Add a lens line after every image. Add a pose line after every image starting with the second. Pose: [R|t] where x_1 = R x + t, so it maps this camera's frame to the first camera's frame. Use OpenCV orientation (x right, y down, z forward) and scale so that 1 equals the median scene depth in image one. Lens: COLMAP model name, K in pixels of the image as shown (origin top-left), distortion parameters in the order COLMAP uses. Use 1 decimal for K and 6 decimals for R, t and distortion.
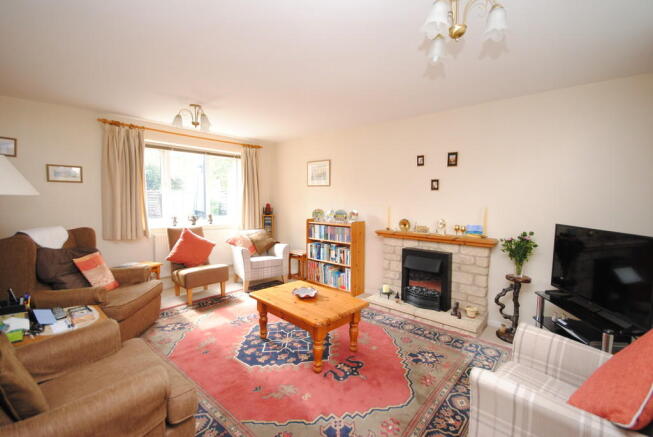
lens RADIAL K [[286.3, 0, 326.5], [0, 286.3, 218.5], [0, 0, 1]] dist [-0.028719, 0.000066]
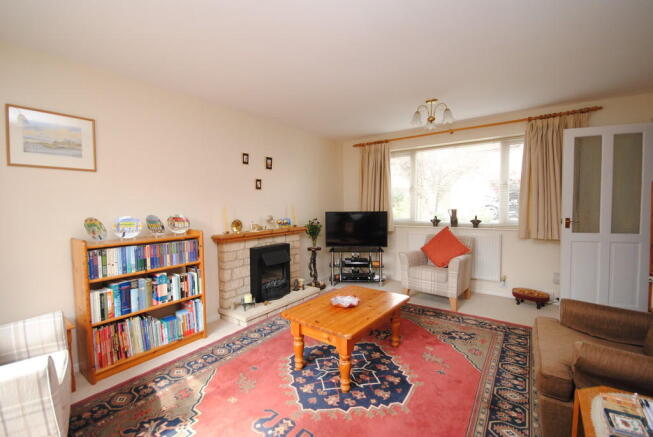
lens RADIAL K [[286.3, 0, 326.5], [0, 286.3, 218.5], [0, 0, 1]] dist [-0.028719, 0.000066]
pose [[-0.096798, -0.054763, 0.993796, -0.683252], [0.081986, 0.994653, 0.062796, -0.036296], [-0.991922, 0.087556, -0.091791, 0.827681]]
